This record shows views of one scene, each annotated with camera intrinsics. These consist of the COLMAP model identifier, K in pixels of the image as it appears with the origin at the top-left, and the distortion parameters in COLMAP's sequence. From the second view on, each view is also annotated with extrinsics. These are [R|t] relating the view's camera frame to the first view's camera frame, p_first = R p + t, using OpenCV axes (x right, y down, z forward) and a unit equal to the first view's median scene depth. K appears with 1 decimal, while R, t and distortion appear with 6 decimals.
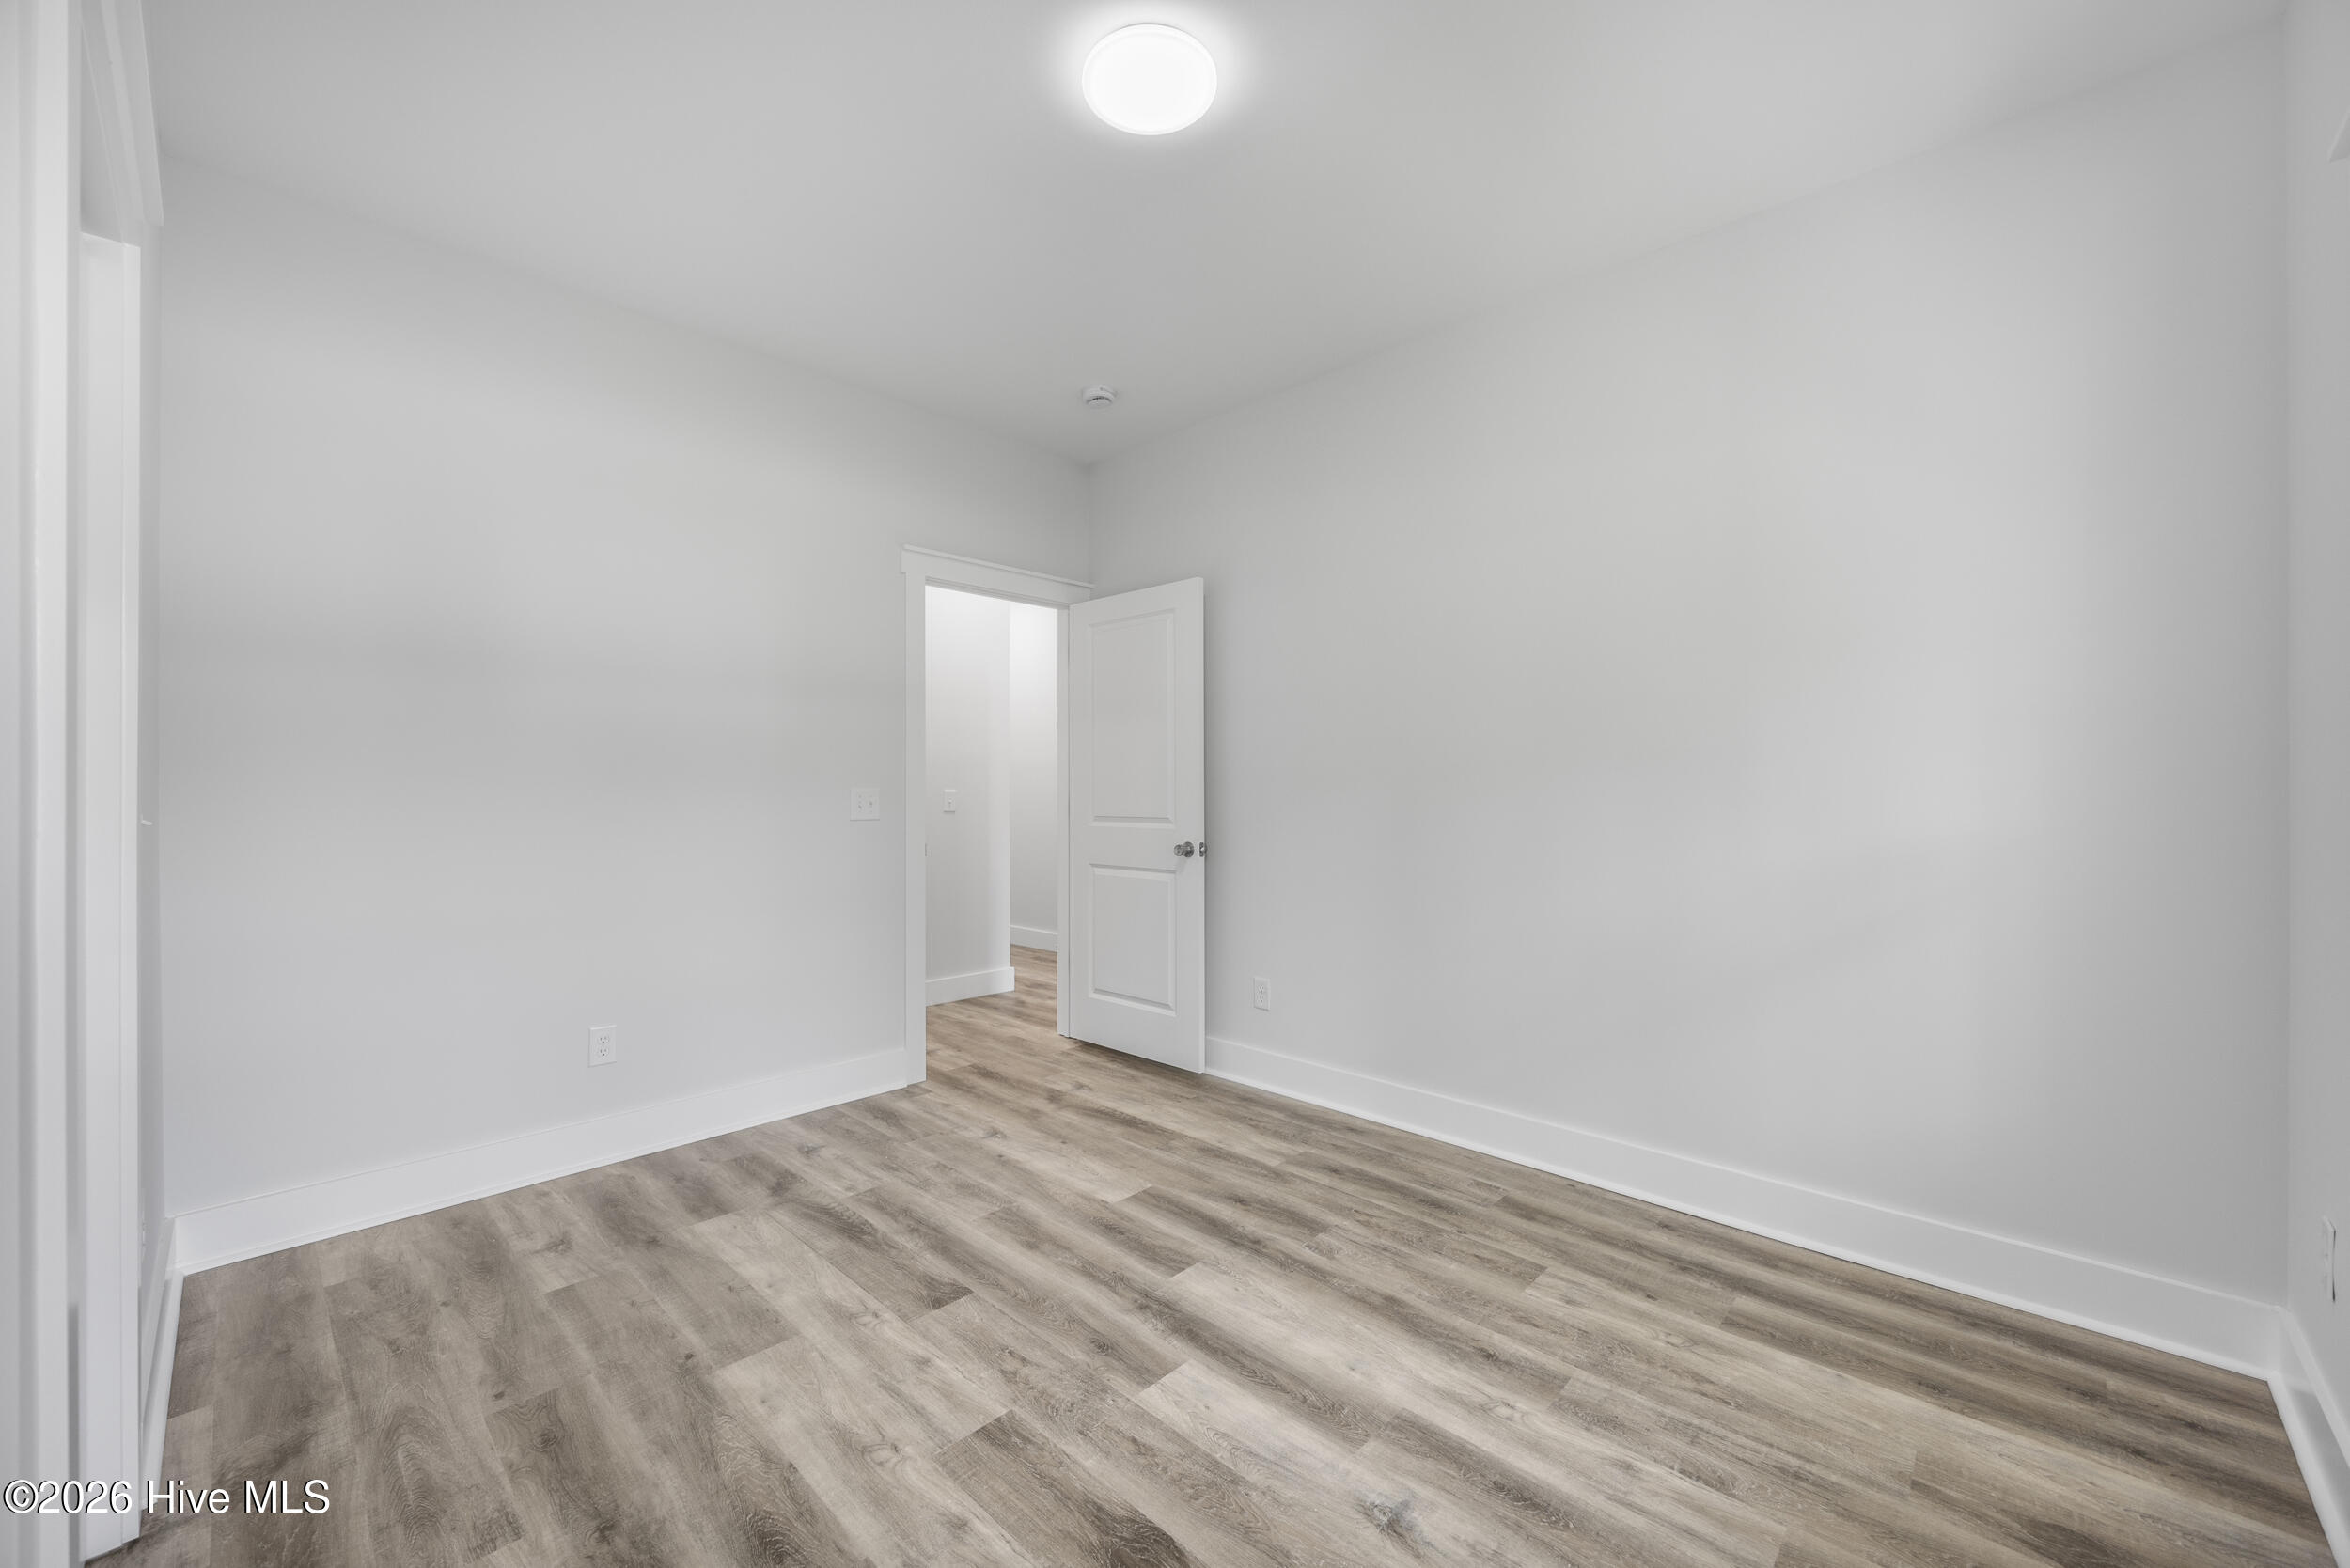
lens RADIAL K [[916.3, 0, 1167.2], [0, 916.3, 800.4], [0, 0, 1]] dist [-0.003233, 0.000730]
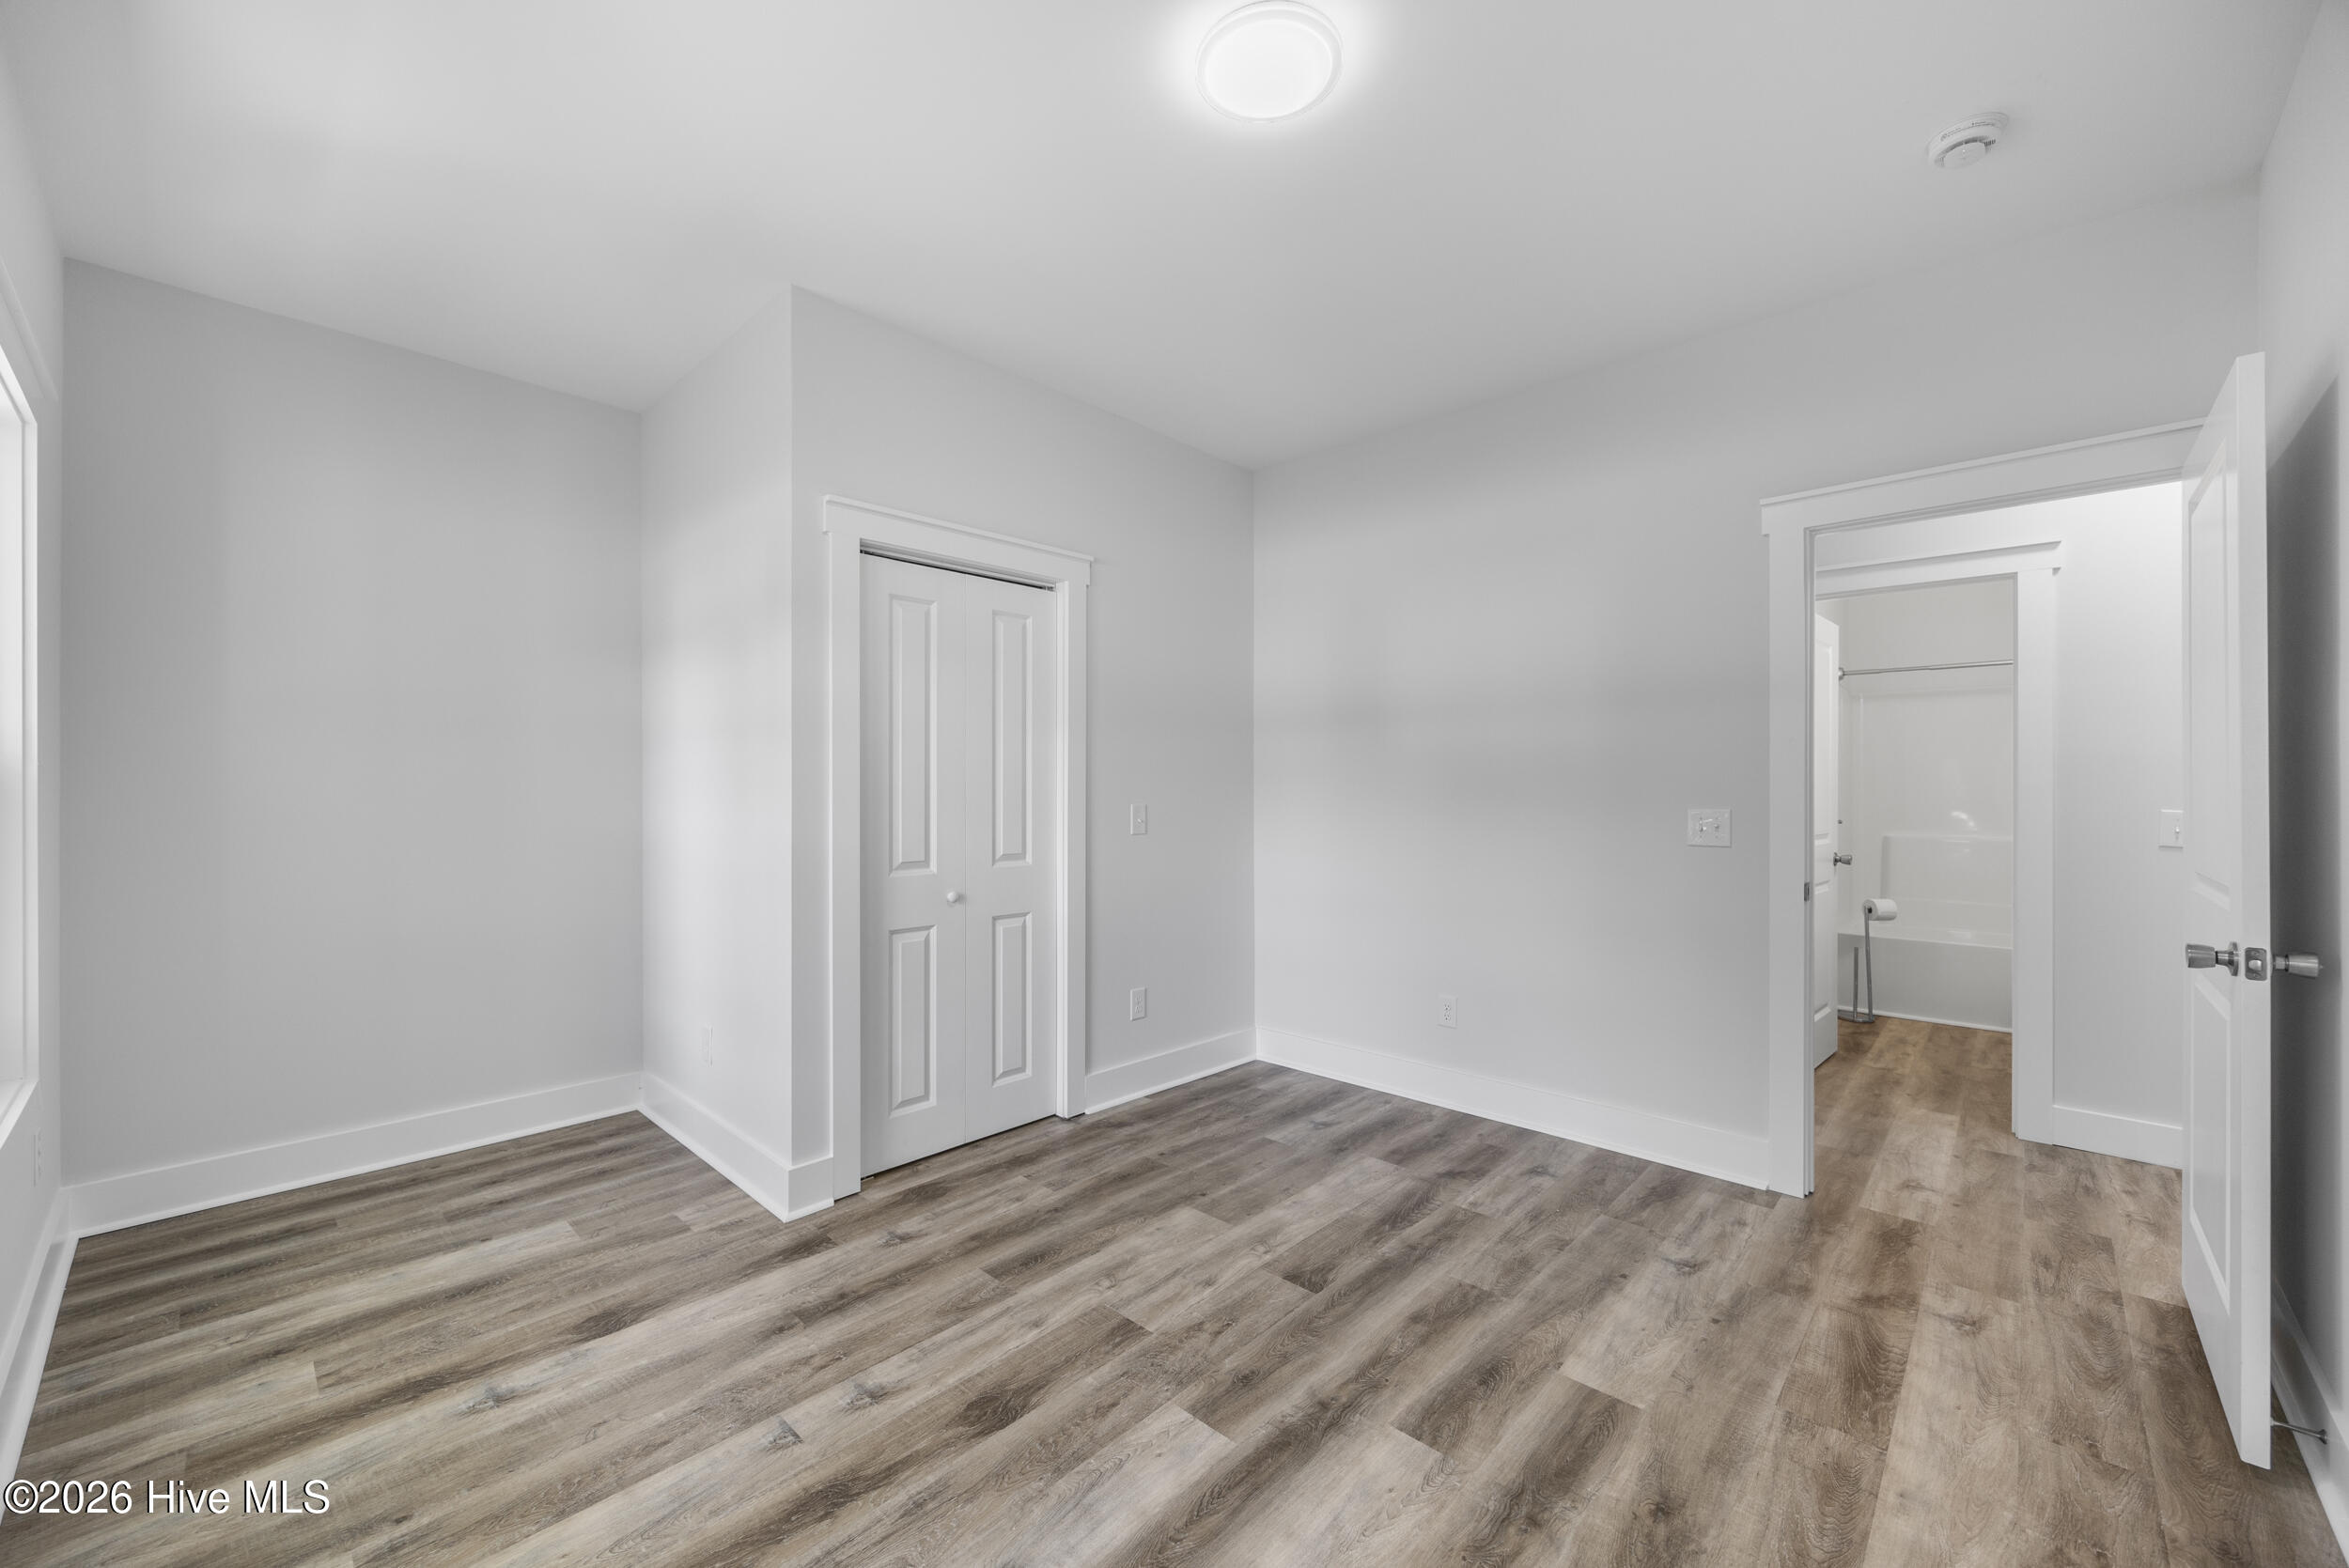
lens RADIAL K [[915.8, 0, 1164.5], [0, 915.8, 784.1], [0, 0, 1]] dist [-0.003233, 0.000730]
pose [[-0.000151, -0.003170, -0.999995, 0.792630], [-0.012951, 0.999911, -0.003168, -0.040533], [0.999916, 0.012951, -0.000192, 0.769739]]
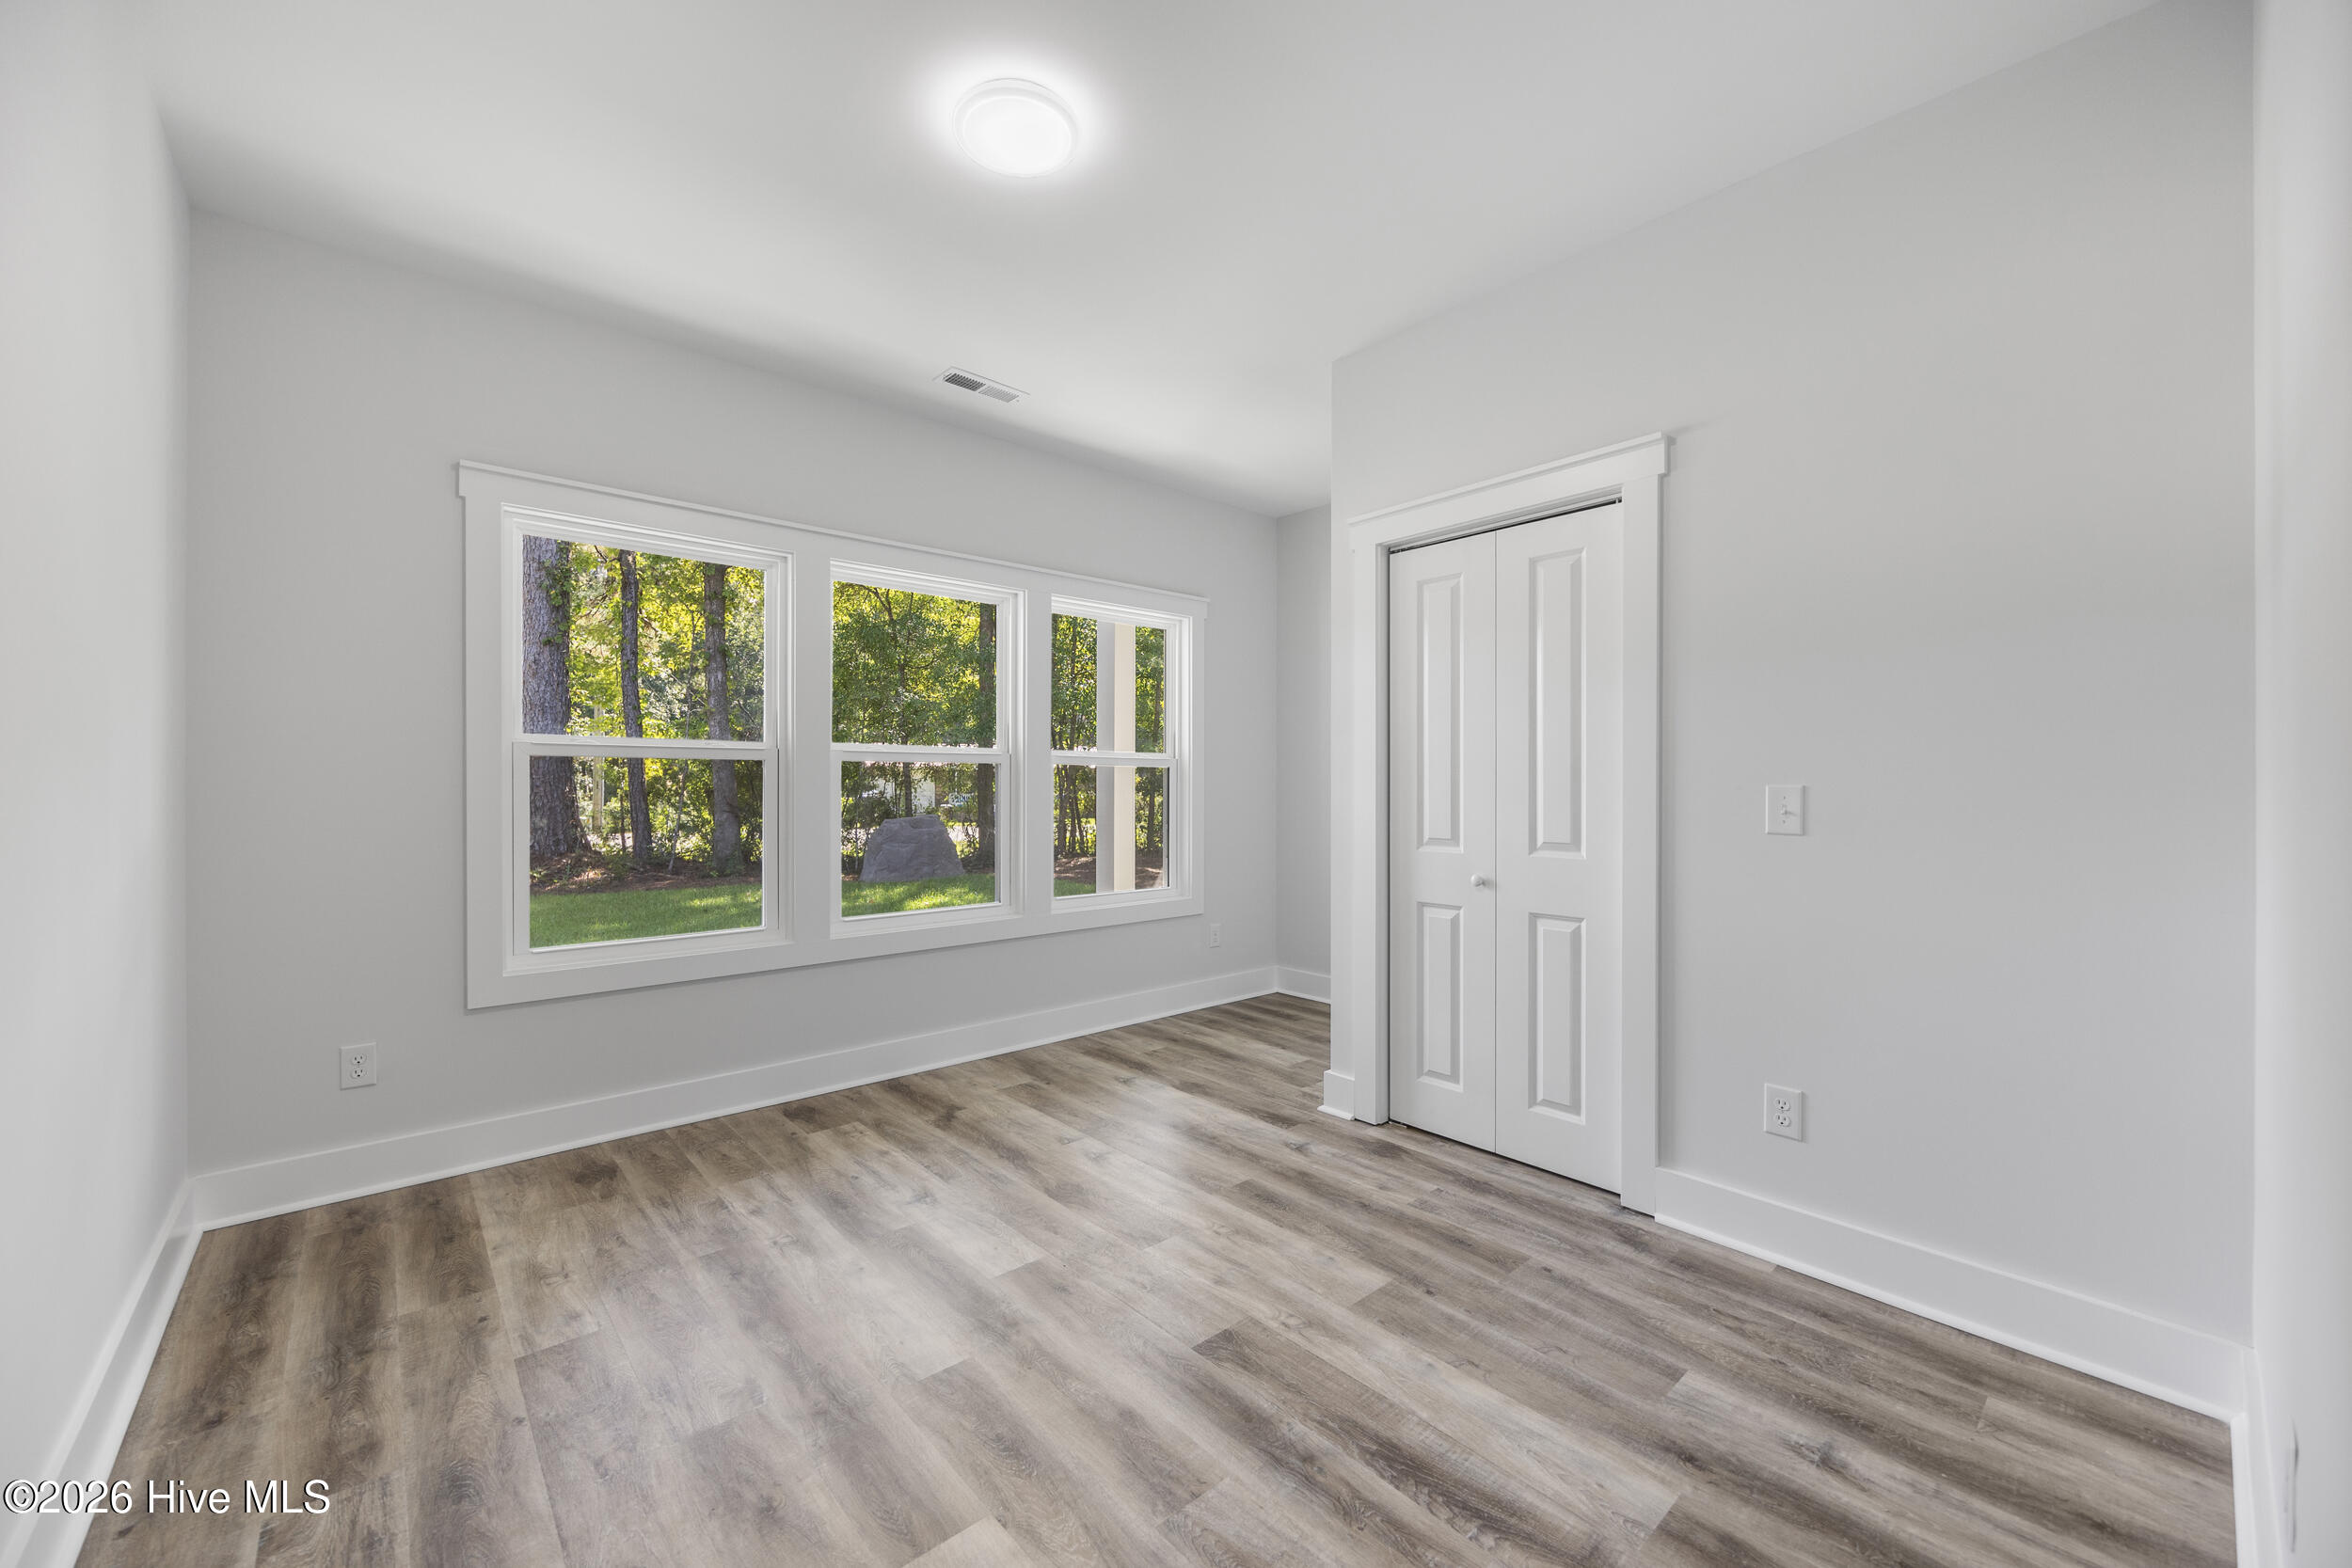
lens RADIAL K [[916.9, 0, 1152.2], [0, 916.9, 779.8], [0, 0, 1]] dist [-0.003233, 0.000730]
pose [[-0.994220, 0.000706, 0.107360, -0.253203], [0.001251, 0.999987, 0.005007, -0.021102], [-0.107355, 0.005113, -0.994208, 1.778604]]
